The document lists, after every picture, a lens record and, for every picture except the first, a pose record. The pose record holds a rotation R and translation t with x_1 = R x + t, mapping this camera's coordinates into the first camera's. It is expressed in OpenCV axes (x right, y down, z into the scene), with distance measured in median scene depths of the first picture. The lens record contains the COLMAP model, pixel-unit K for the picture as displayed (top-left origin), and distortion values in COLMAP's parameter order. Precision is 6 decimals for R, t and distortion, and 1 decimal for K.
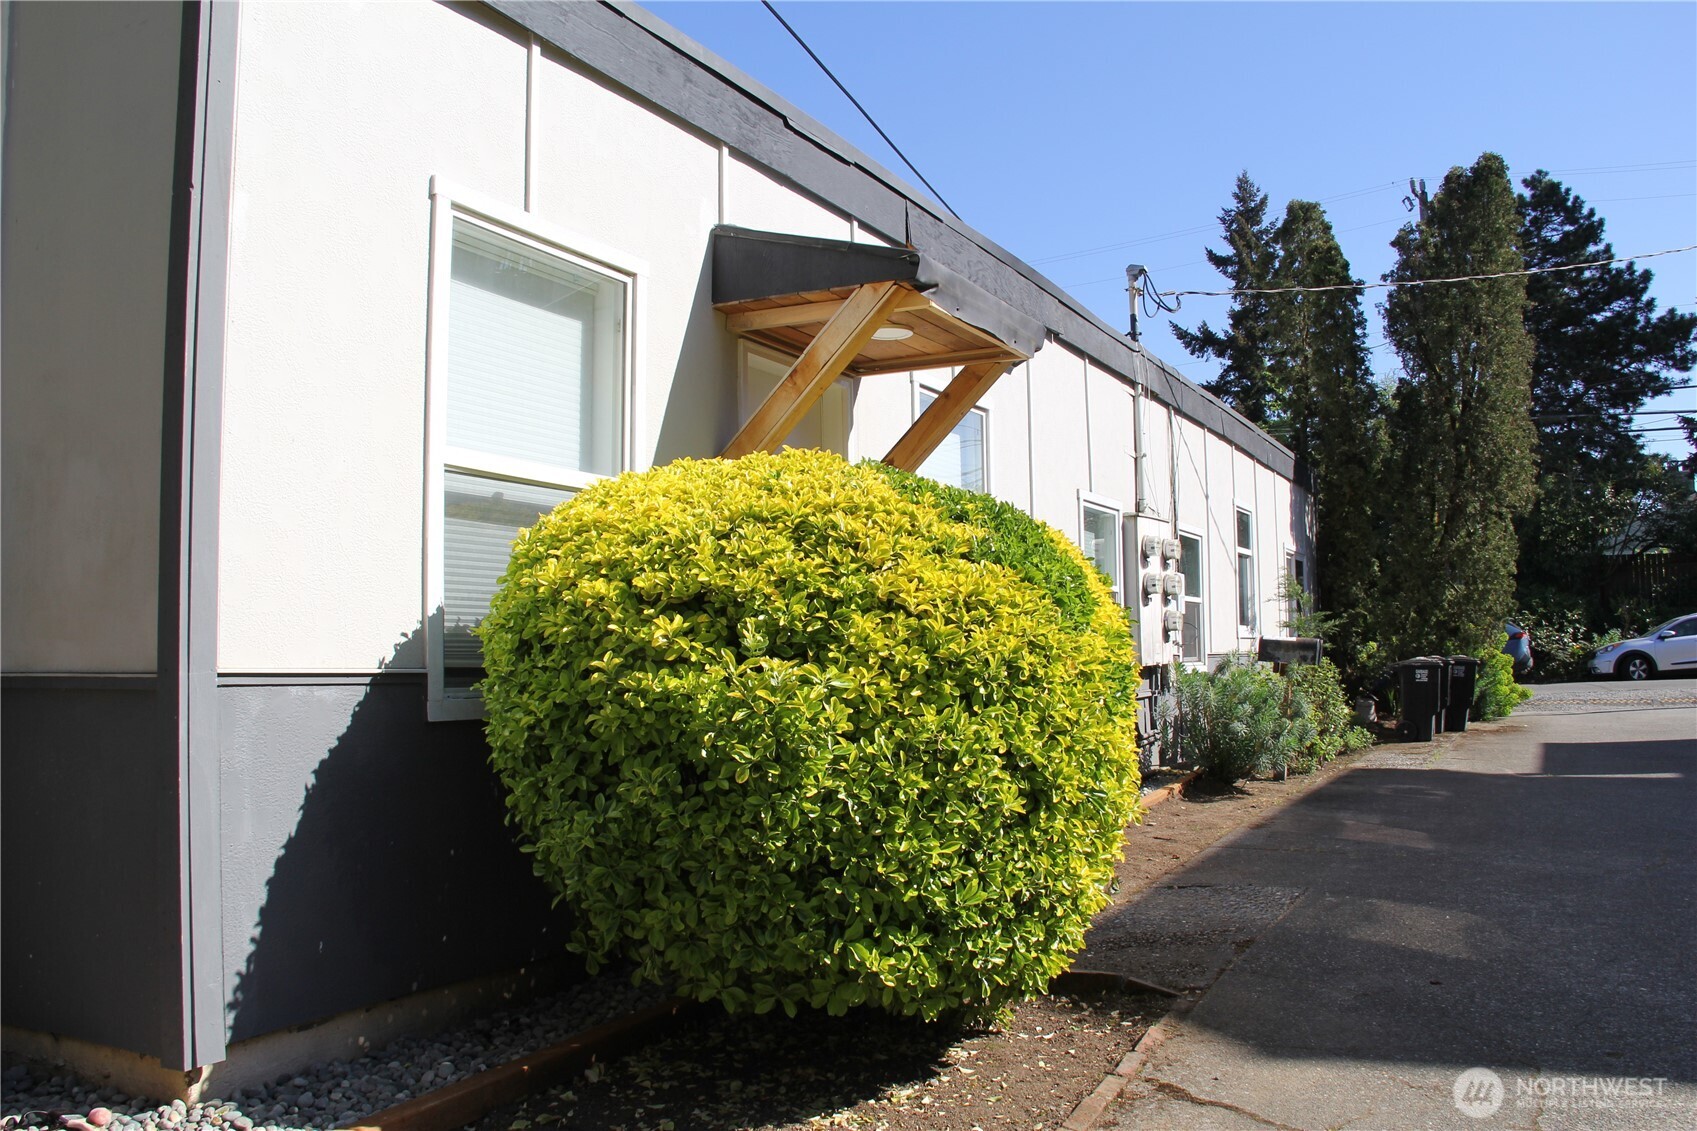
lens RADIAL K [[1456.0, 0, 854.5], [0, 1456.0, 587.0], [0, 0, 1]] dist [-0.190337, 0.187019]
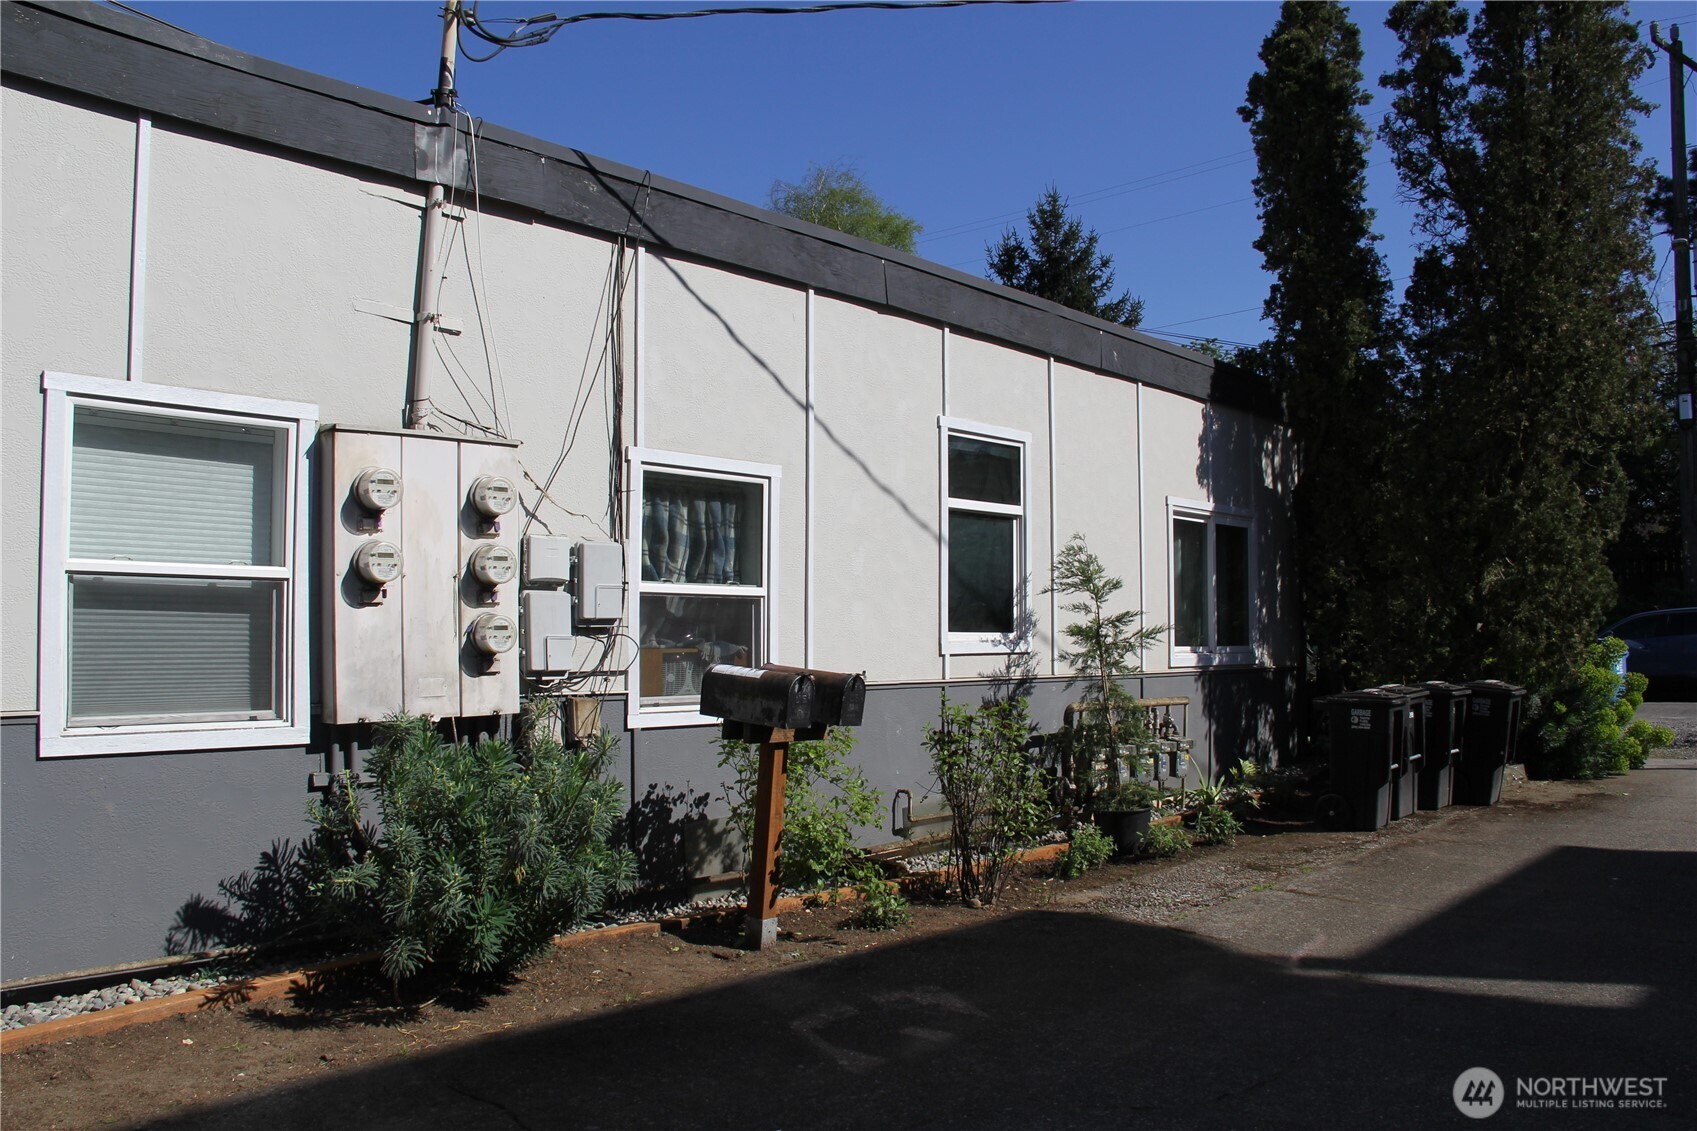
lens RADIAL K [[1456.0, 0, 854.5], [0, 1456.0, 587.0], [0, 0, 1]] dist [-0.190337, 0.187019]
pose [[0.972064, 0.001603, -0.234710, 0.331698], [0.001530, 0.999912, 0.013163, -0.000252], [0.234710, -0.013155, 0.971976, 0.377090]]
